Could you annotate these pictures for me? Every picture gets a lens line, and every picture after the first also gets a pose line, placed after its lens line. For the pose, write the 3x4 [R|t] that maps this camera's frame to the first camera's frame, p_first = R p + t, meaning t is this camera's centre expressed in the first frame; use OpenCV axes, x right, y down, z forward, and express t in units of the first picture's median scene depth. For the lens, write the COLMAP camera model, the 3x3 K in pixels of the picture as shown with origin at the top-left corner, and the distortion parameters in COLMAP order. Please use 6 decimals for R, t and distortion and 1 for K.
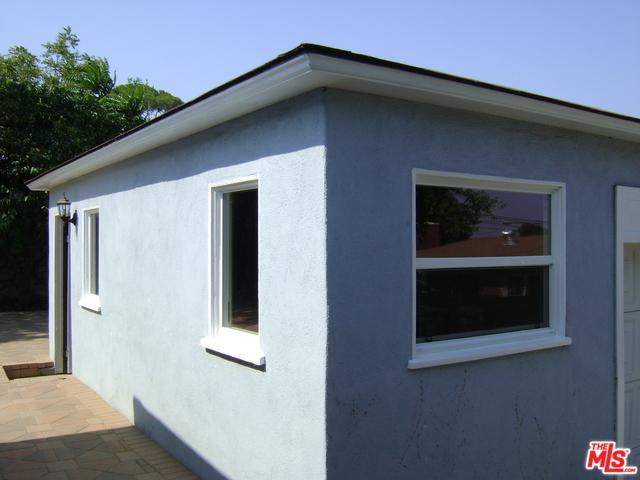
lens RADIAL K [[652.9, 0, 318.3], [0, 652.9, 241.2], [0, 0, 1]] dist [-0.127775, 0.000000]
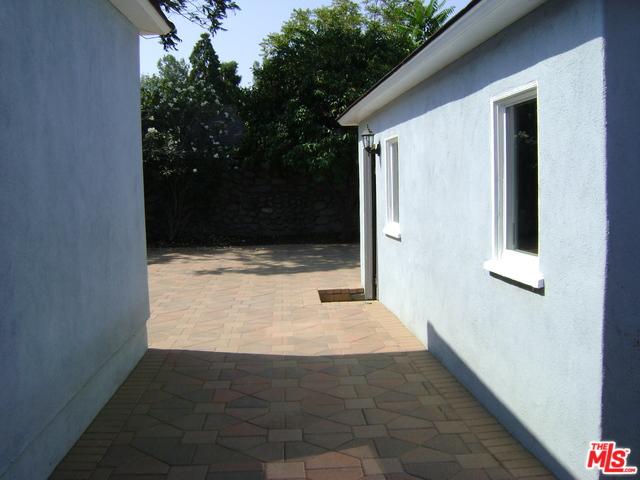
lens RADIAL K [[652.9, 0, 319.9], [0, 652.9, 237.4], [0, 0, 1]] dist [-0.127775, 0.000000]
pose [[0.879578, 0.018756, -0.475385, 0.052152], [0.022177, 0.996520, 0.080350, 0.028131], [0.475238, -0.081216, 0.876101, 0.040308]]
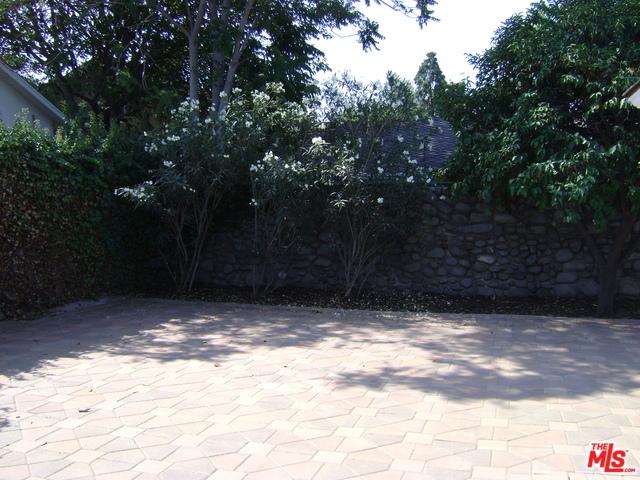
lens RADIAL K [[652.9, 0, 297.2], [0, 652.9, 241.8], [0, 0, 1]] dist [-0.127775, 0.000000]
pose [[0.636533, 0.028448, -0.770725, -0.408697], [-0.000331, 0.999329, 0.036613, 0.006246], [0.771249, -0.023051, 0.636116, 0.831306]]
